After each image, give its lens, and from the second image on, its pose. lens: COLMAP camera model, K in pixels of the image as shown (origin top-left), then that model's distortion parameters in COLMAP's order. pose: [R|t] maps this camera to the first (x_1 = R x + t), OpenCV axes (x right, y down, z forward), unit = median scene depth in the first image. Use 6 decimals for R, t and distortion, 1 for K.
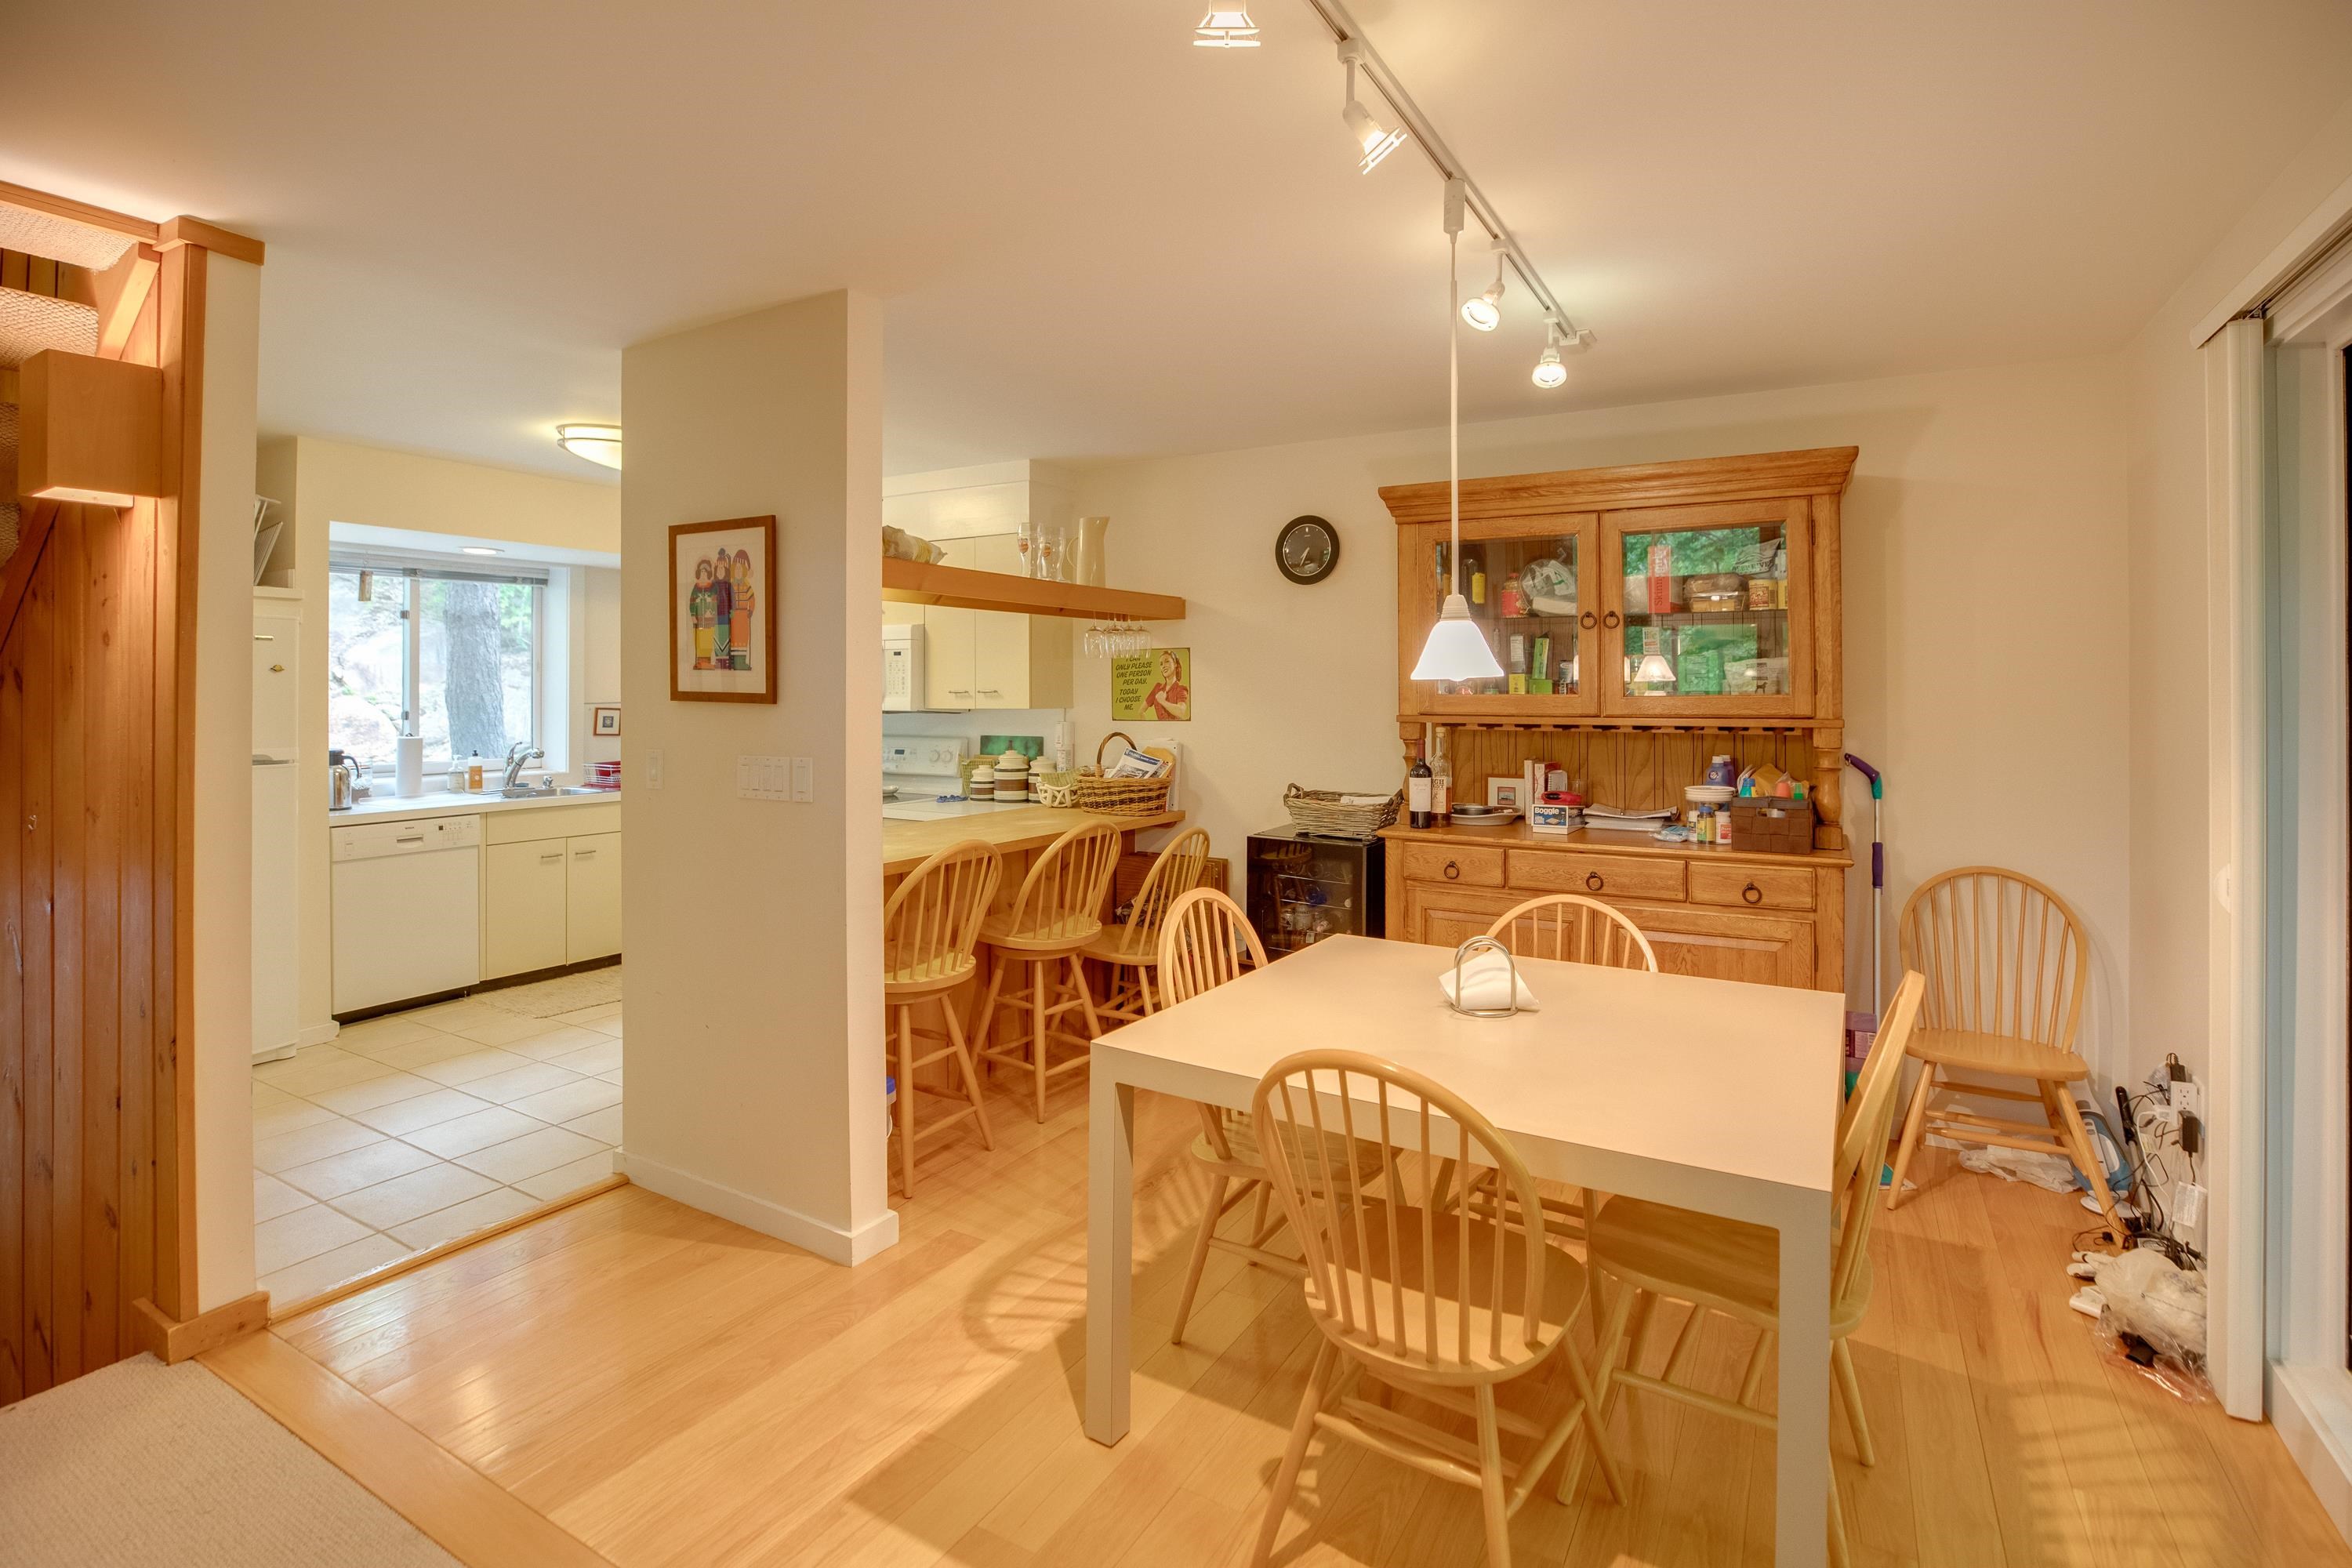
lens RADIAL K [[1096.1, 0, 1215.0], [0, 1096.1, 679.1], [0, 0, 1]] dist [-0.029949, 0.006554]
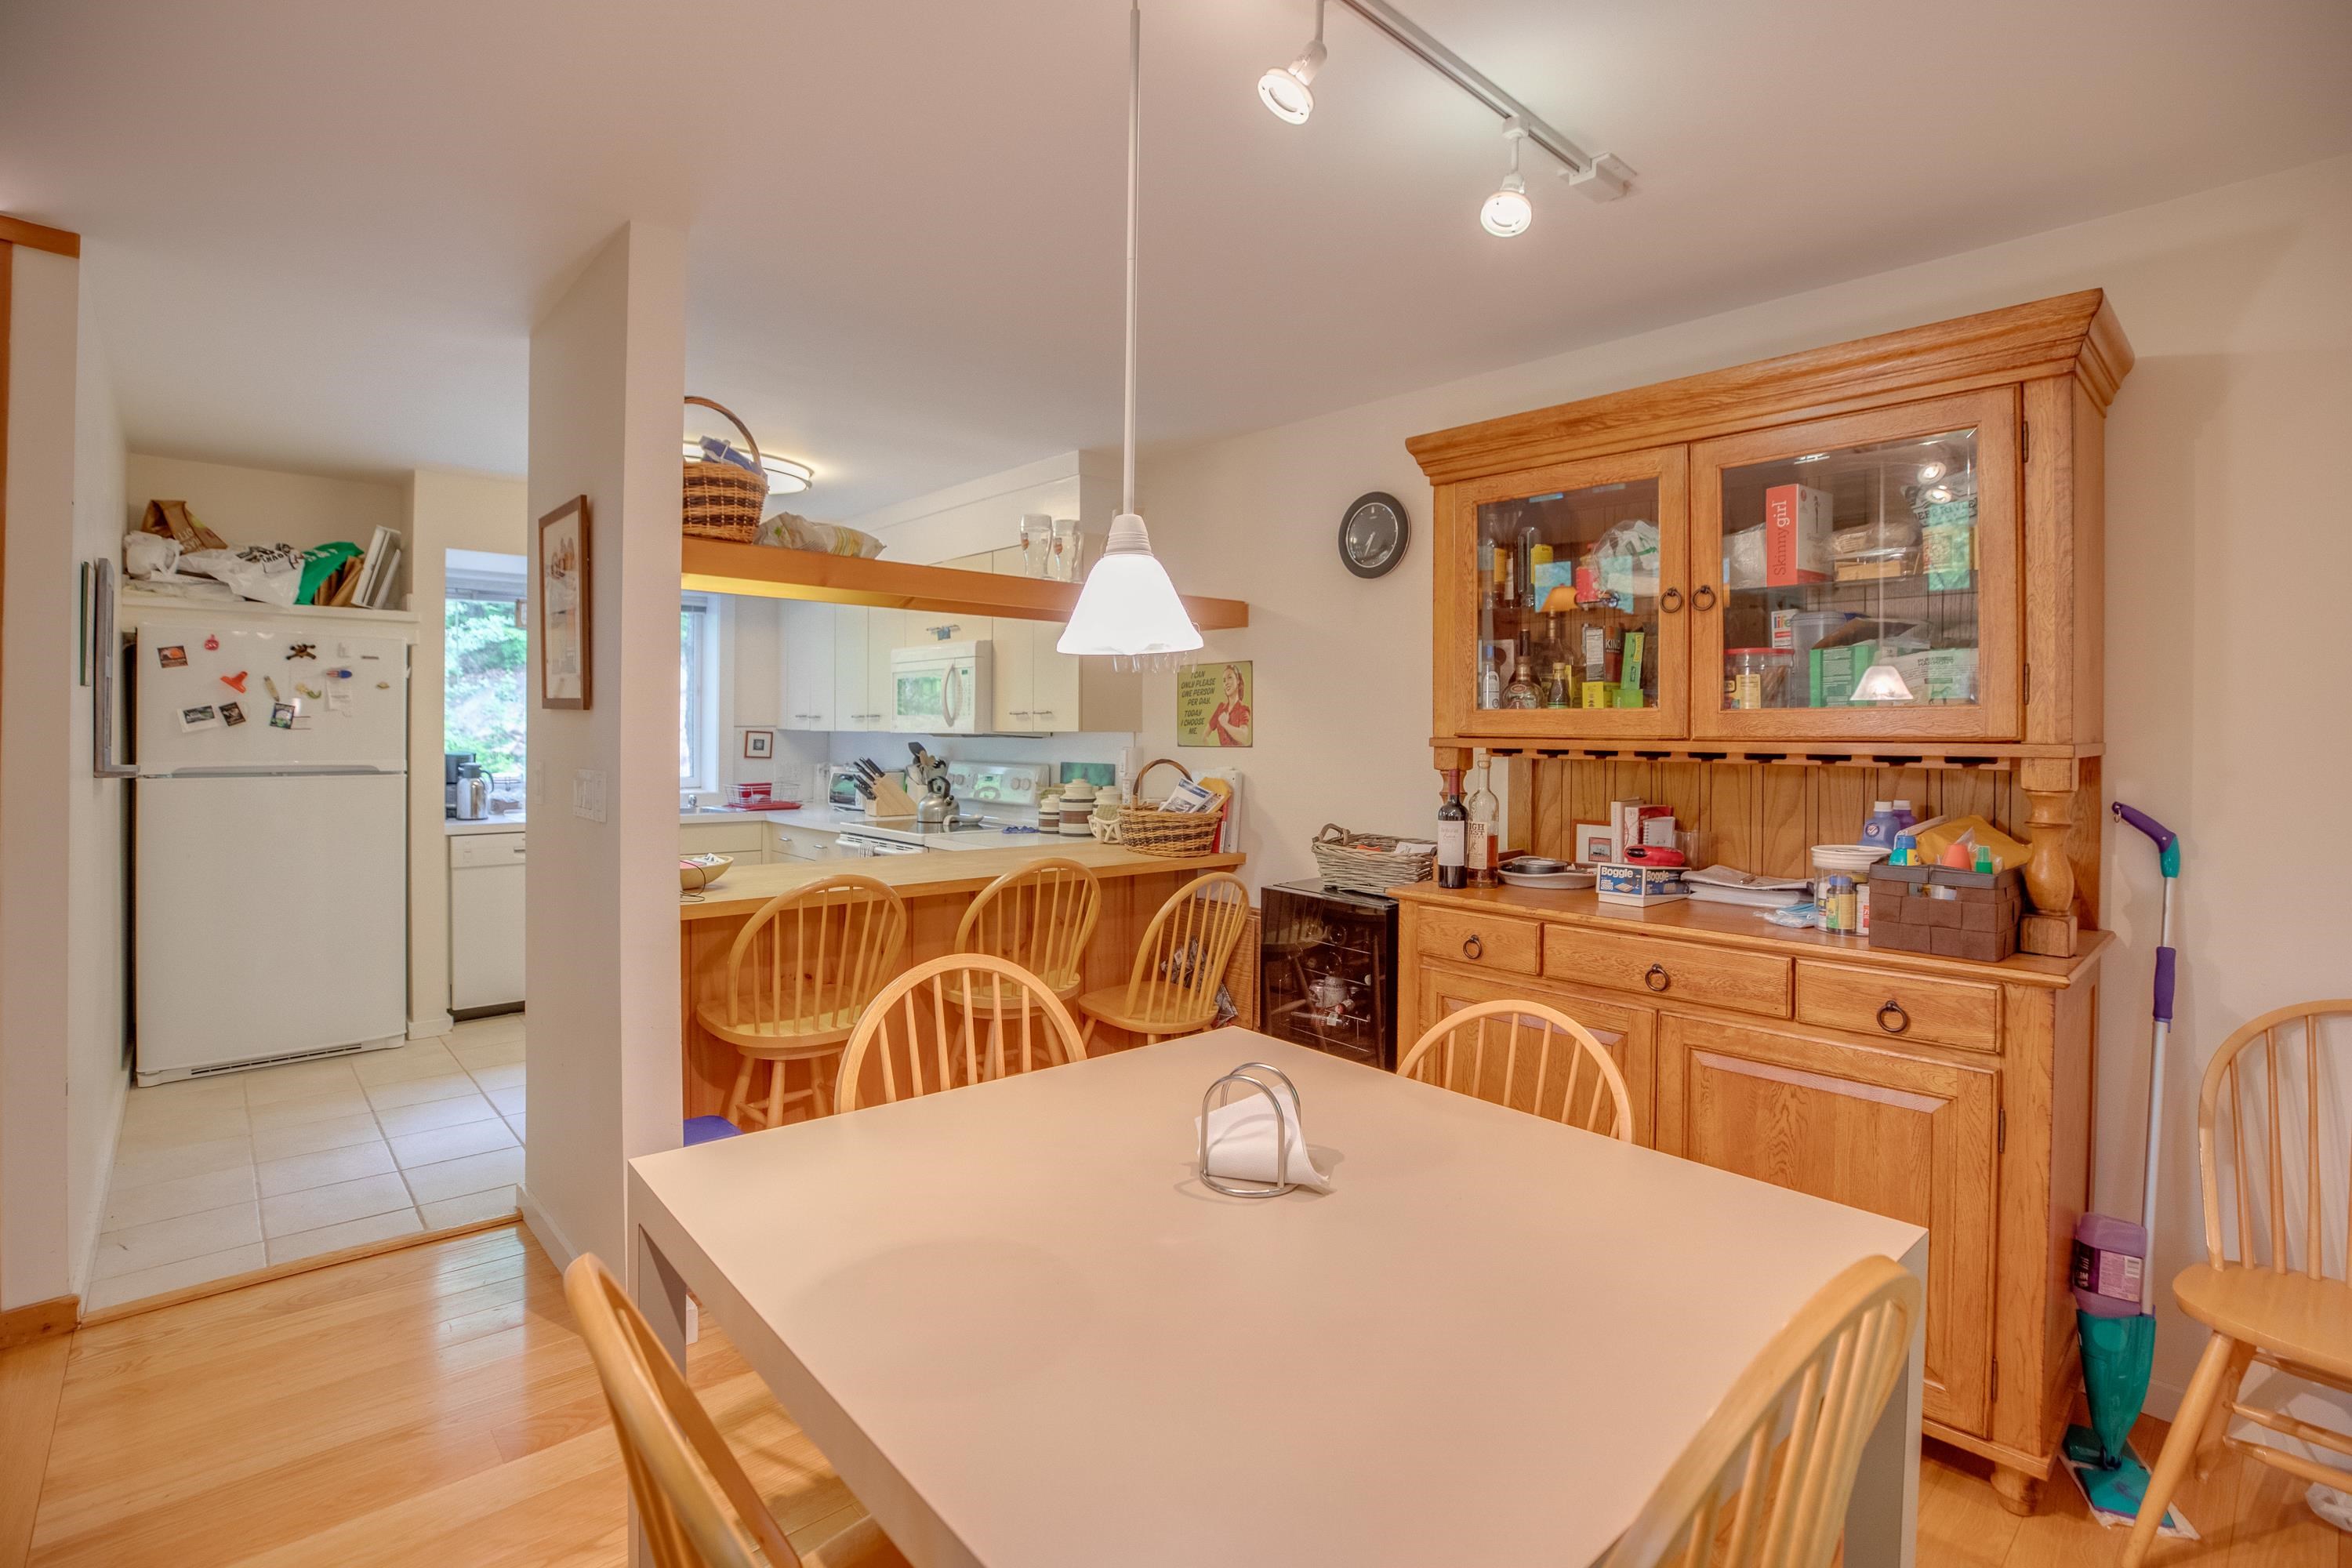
lens RADIAL K [[1096.1, 0, 1213.9], [0, 1096.1, 734.1], [0, 0, 1]] dist [-0.029949, 0.006554]
pose [[0.953830, 0.008205, -0.300235, 0.273954], [-0.004433, 0.999903, 0.013241, 0.023143], [0.300314, -0.011298, 0.953773, 0.253555]]
